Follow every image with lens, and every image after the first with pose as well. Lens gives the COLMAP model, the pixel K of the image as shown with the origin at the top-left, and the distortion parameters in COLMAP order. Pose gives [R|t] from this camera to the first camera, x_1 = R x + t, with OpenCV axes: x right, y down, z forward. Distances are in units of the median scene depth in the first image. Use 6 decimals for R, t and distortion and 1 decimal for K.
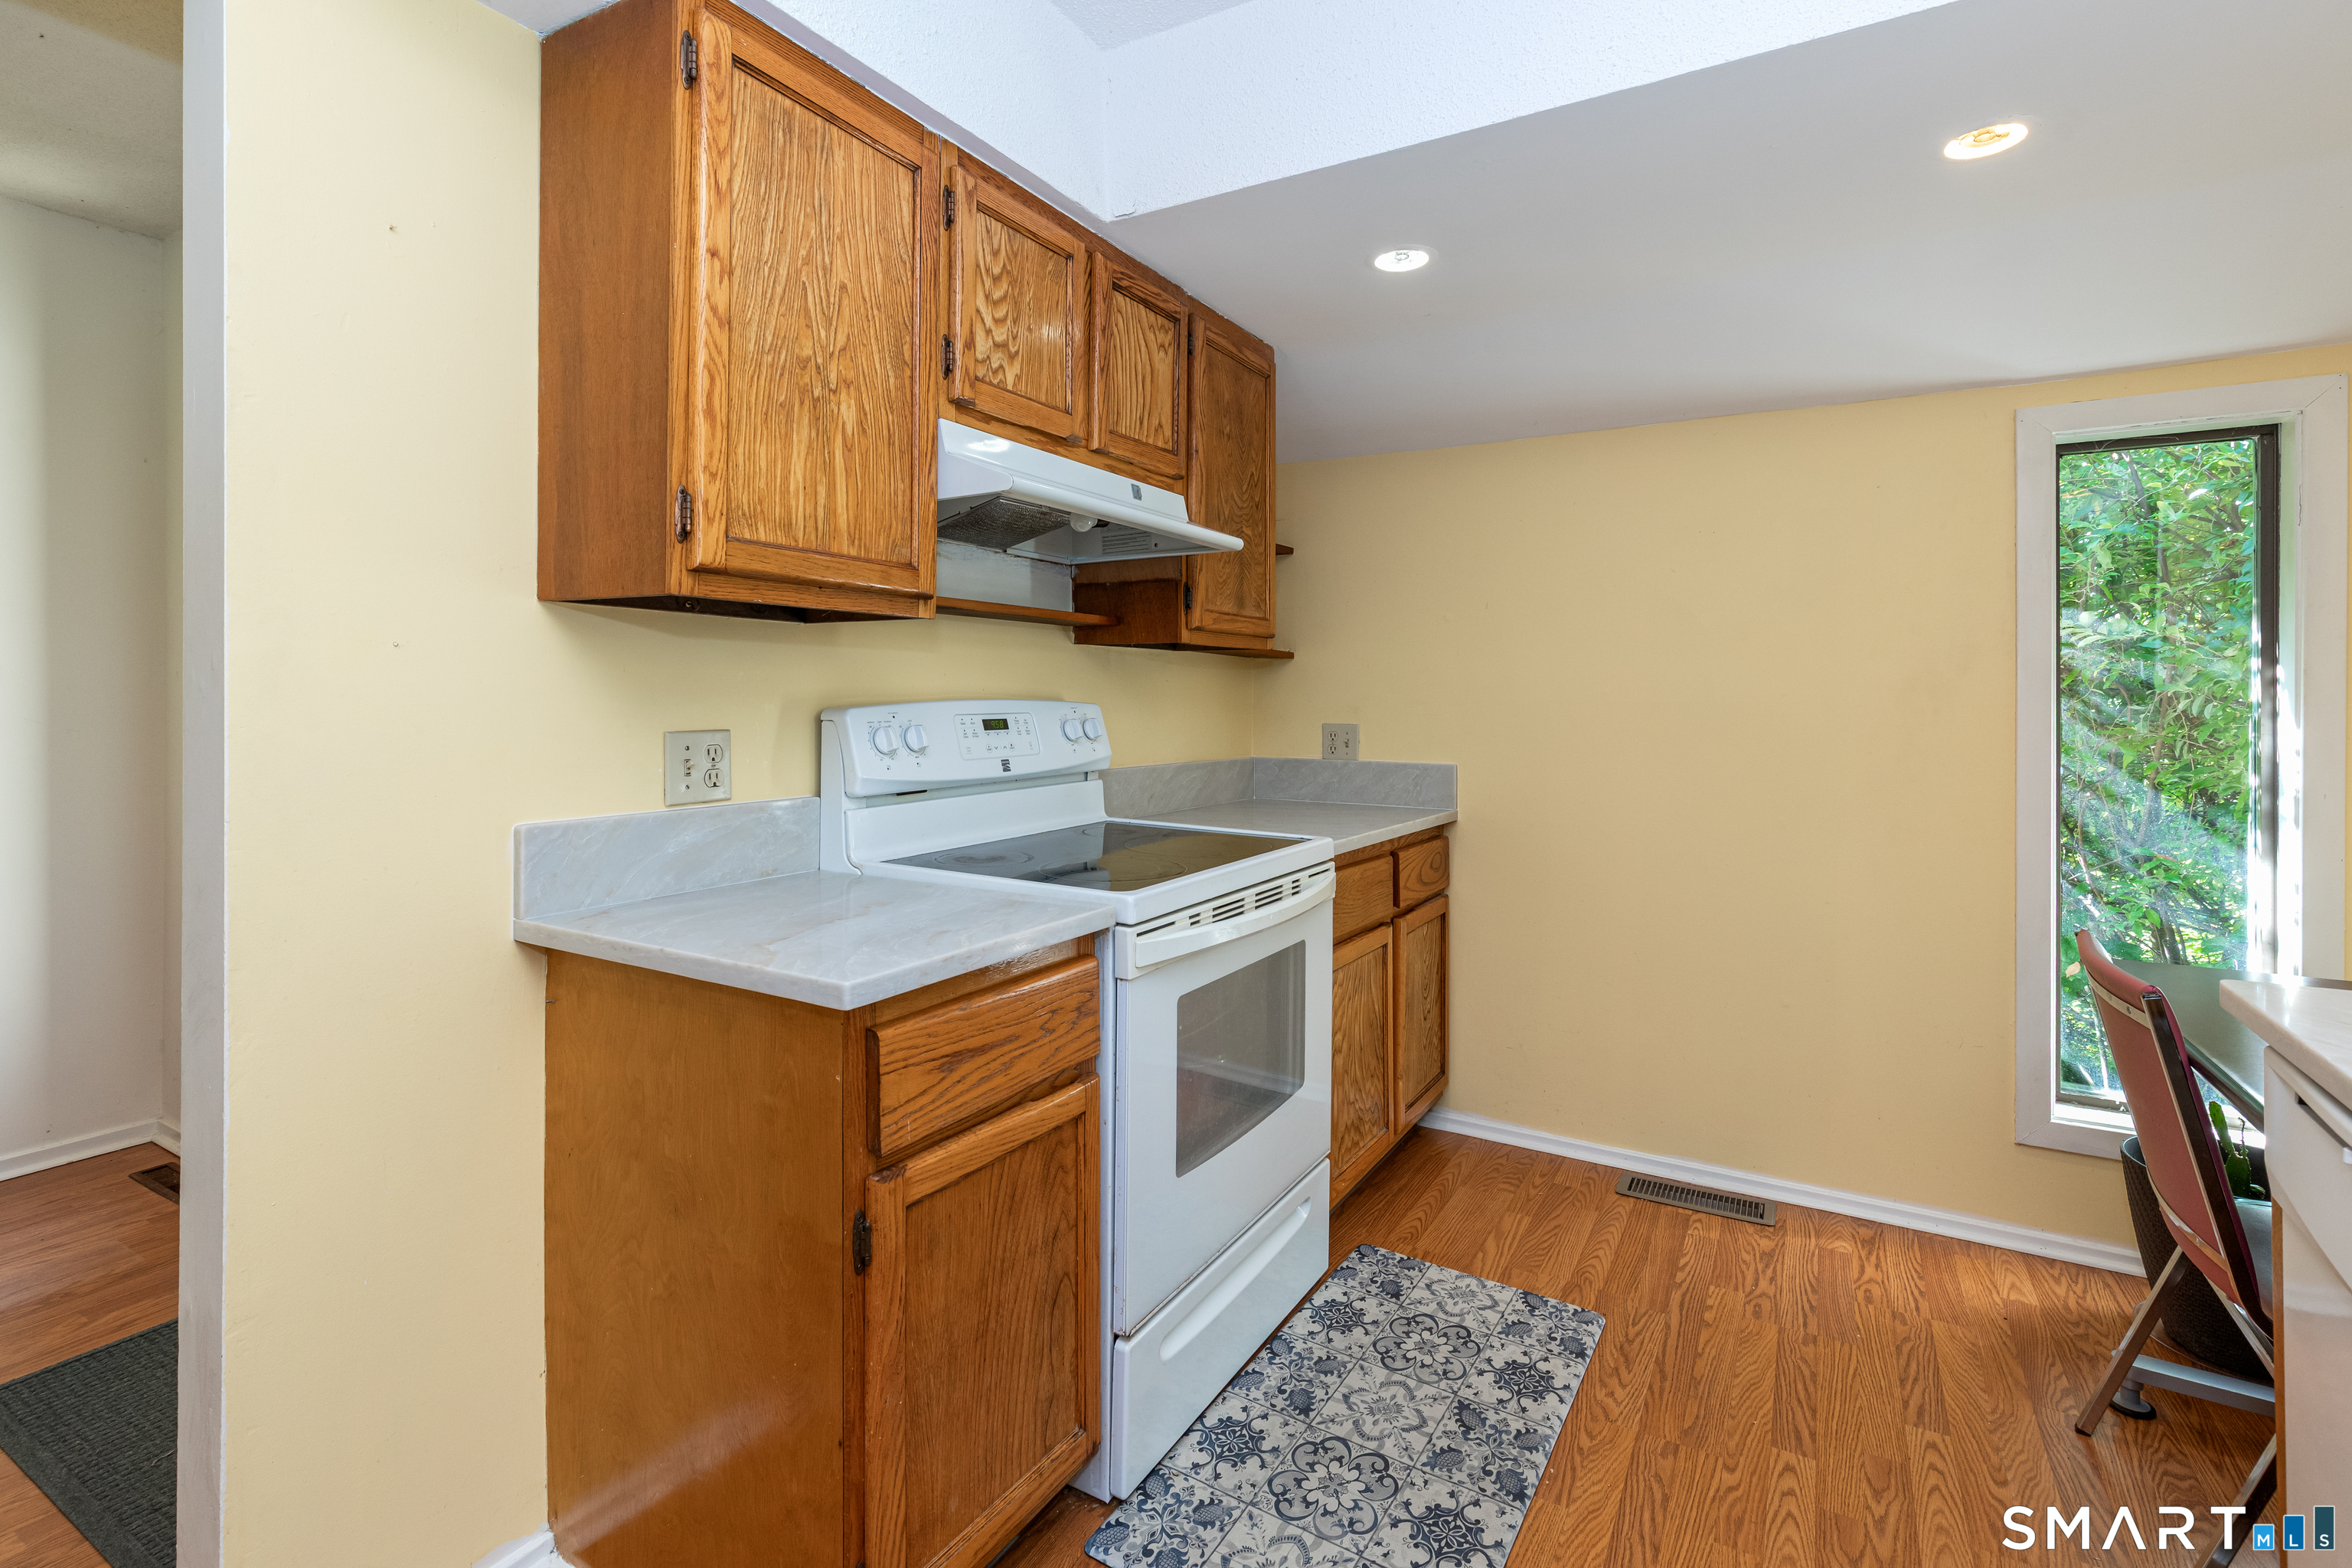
lens RADIAL K [[1063.3, 0, 1170.3], [0, 1063.3, 698.2], [0, 0, 1]] dist [0.001440, -0.000377]
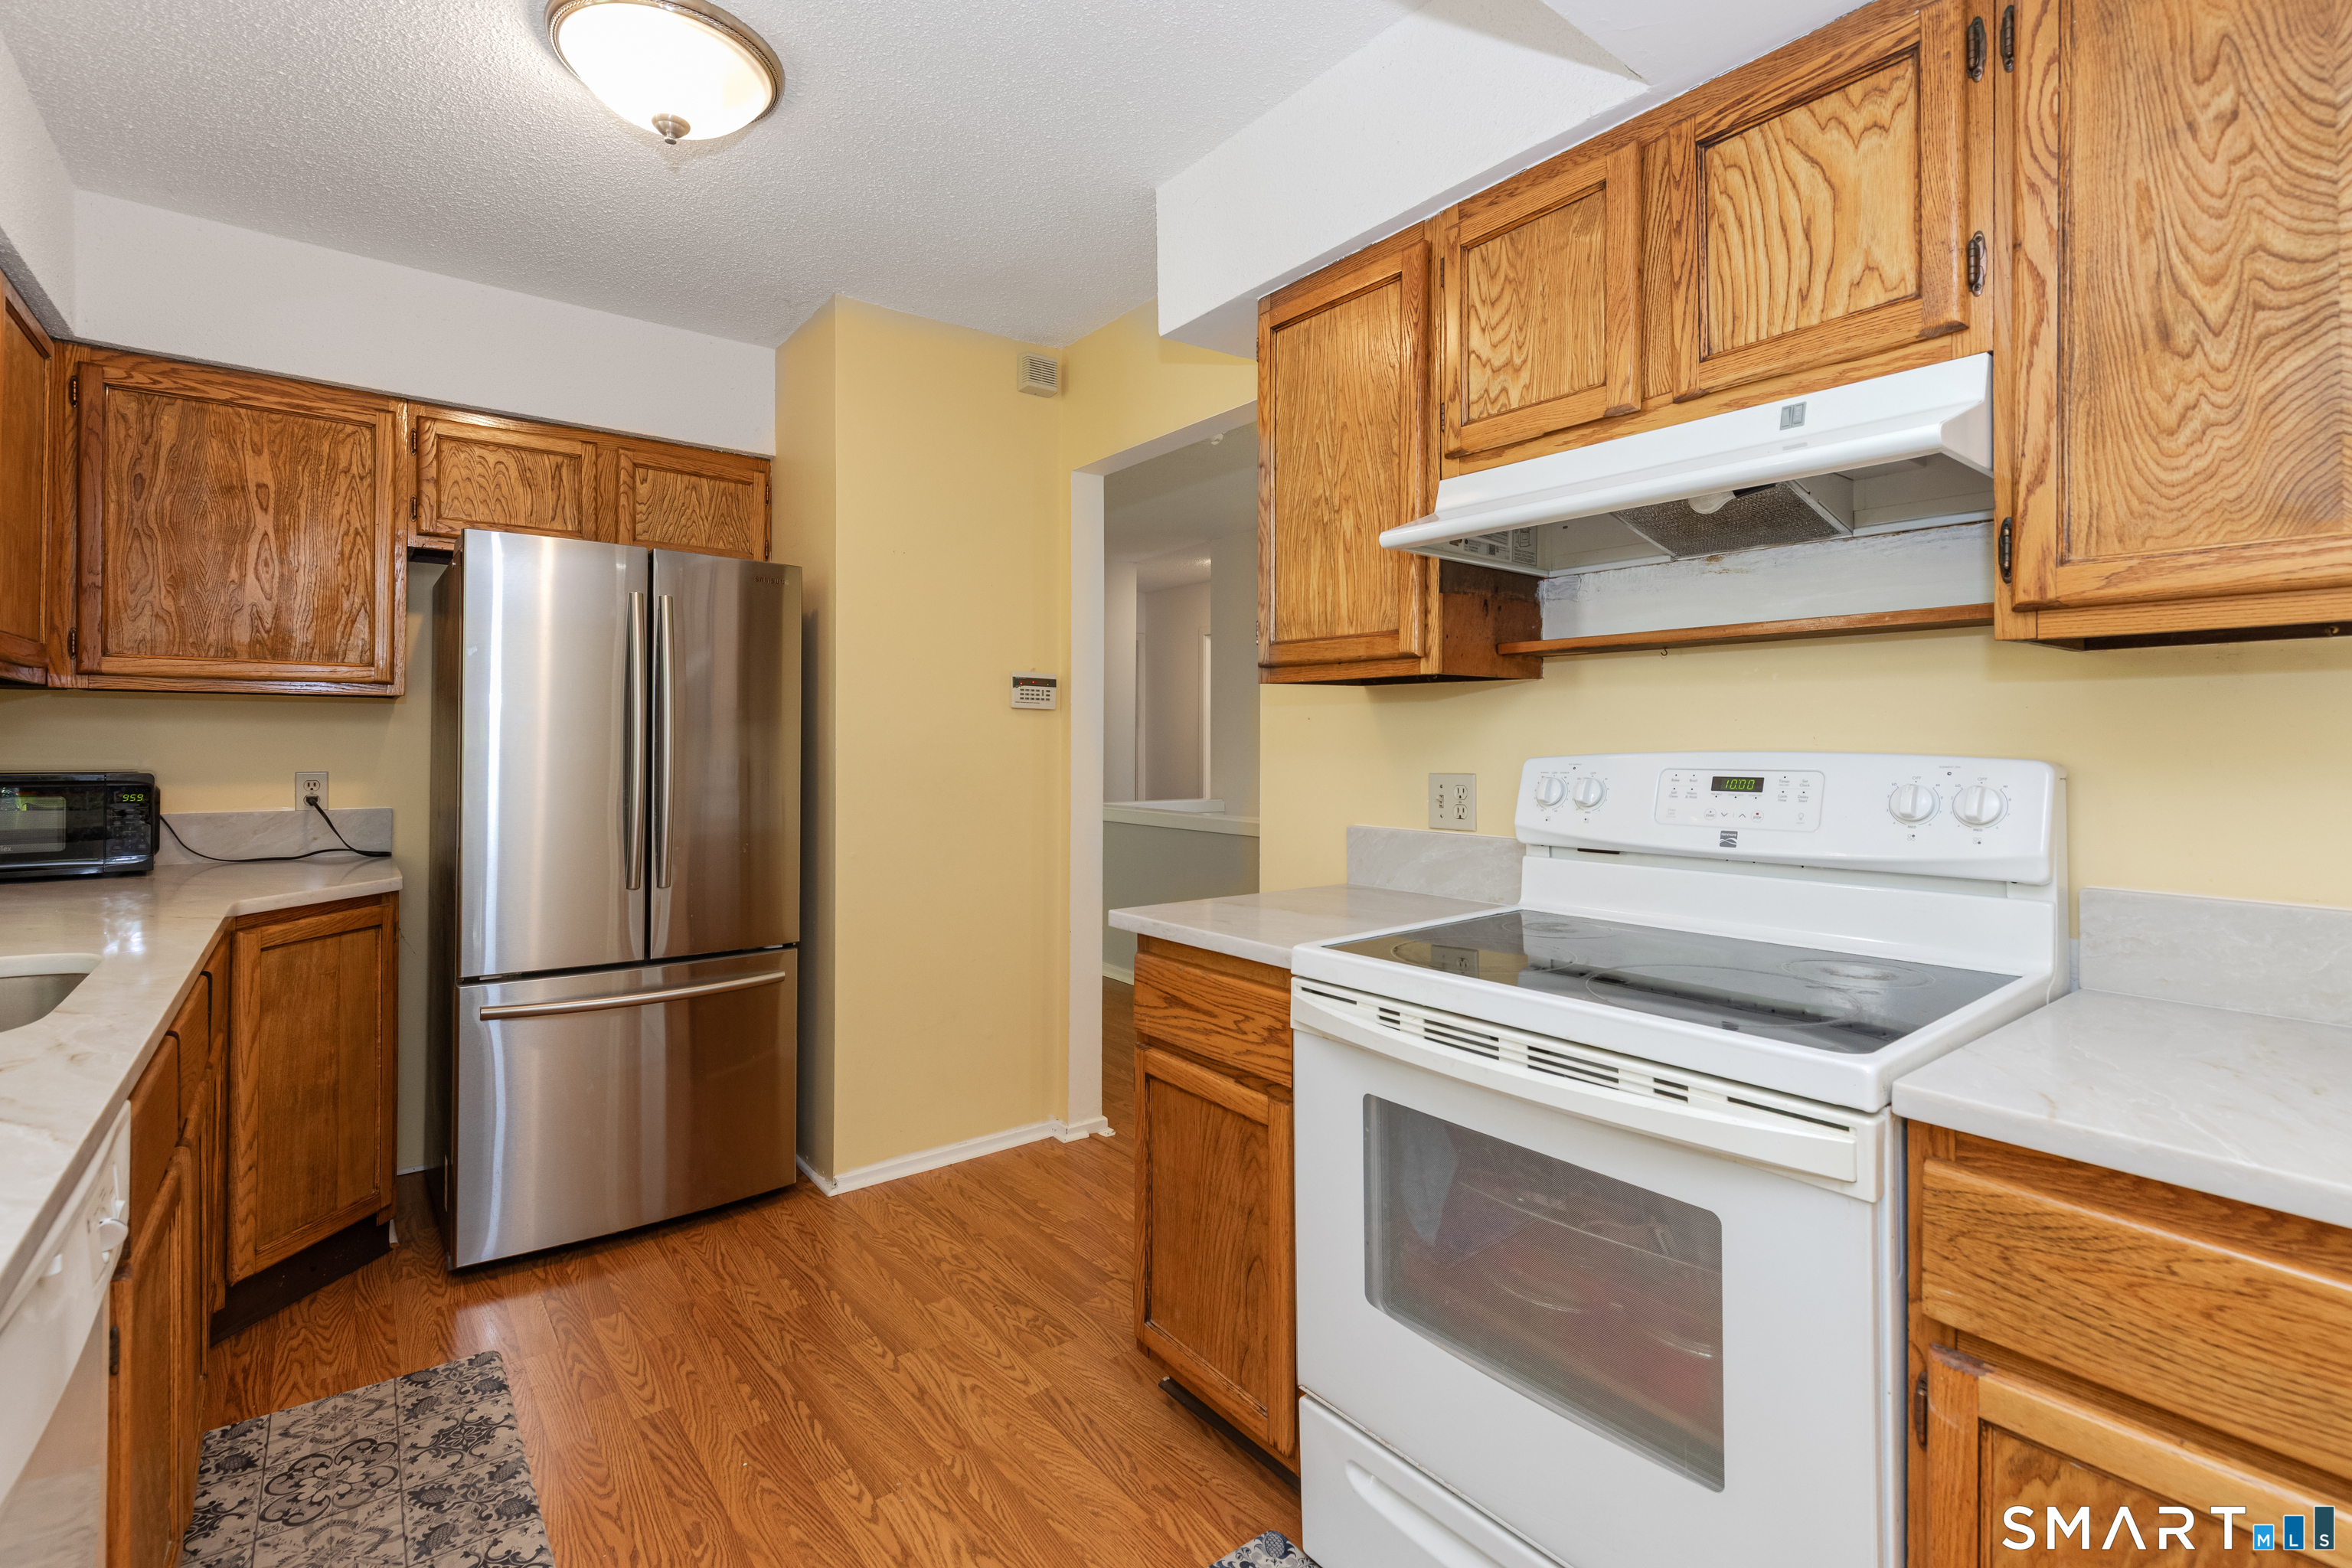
lens RADIAL K [[1092.0, 0, 1189.1], [0, 1092.0, 730.1], [0, 0, 1]] dist [0.003072, 0.000160]
pose [[-0.348429, -0.012075, -0.937257, 0.825236], [-0.000359, 0.999919, -0.012749, -0.004080], [0.937335, -0.004105, -0.348405, 1.078000]]
